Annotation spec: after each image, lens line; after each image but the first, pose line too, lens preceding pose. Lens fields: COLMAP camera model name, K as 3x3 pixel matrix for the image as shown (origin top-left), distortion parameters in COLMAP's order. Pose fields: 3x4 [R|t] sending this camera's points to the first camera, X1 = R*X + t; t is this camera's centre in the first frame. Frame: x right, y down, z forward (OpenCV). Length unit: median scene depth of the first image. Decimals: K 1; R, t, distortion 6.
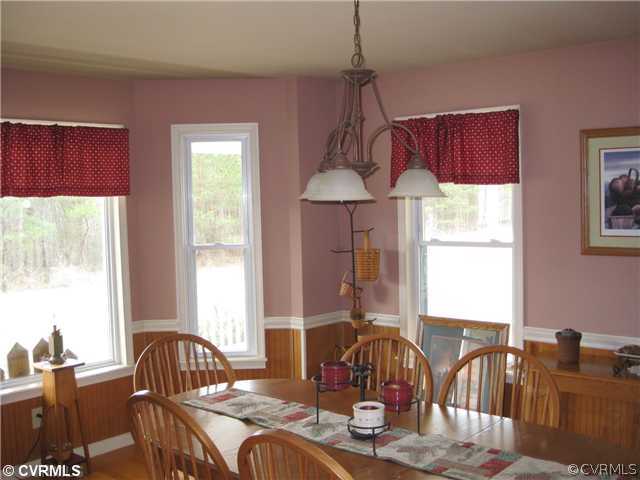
lens RADIAL K [[718.7, 0, 320.9], [0, 718.7, 240.6], [0, 0, 1]] dist [-0.123492, 0.000000]
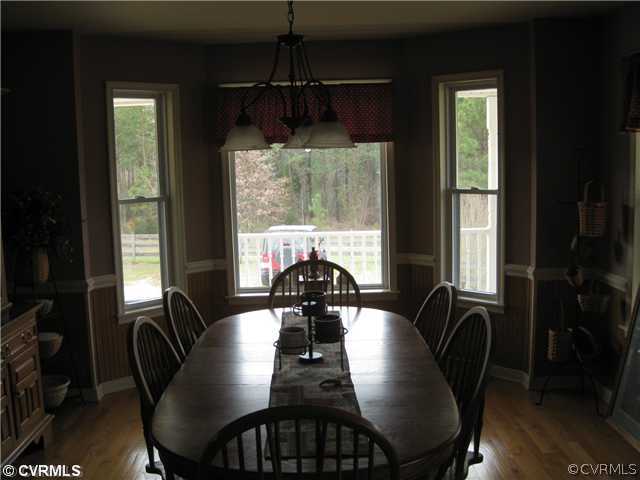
lens RADIAL K [[718.7, 0, 321.3], [0, 718.7, 239.0], [0, 0, 1]] dist [-0.123492, 0.000000]
pose [[0.657494, 0.093998, -0.747573, 0.555654], [-0.035473, 0.994949, 0.093903, -0.013286], [0.752624, -0.035222, 0.657507, 0.169062]]
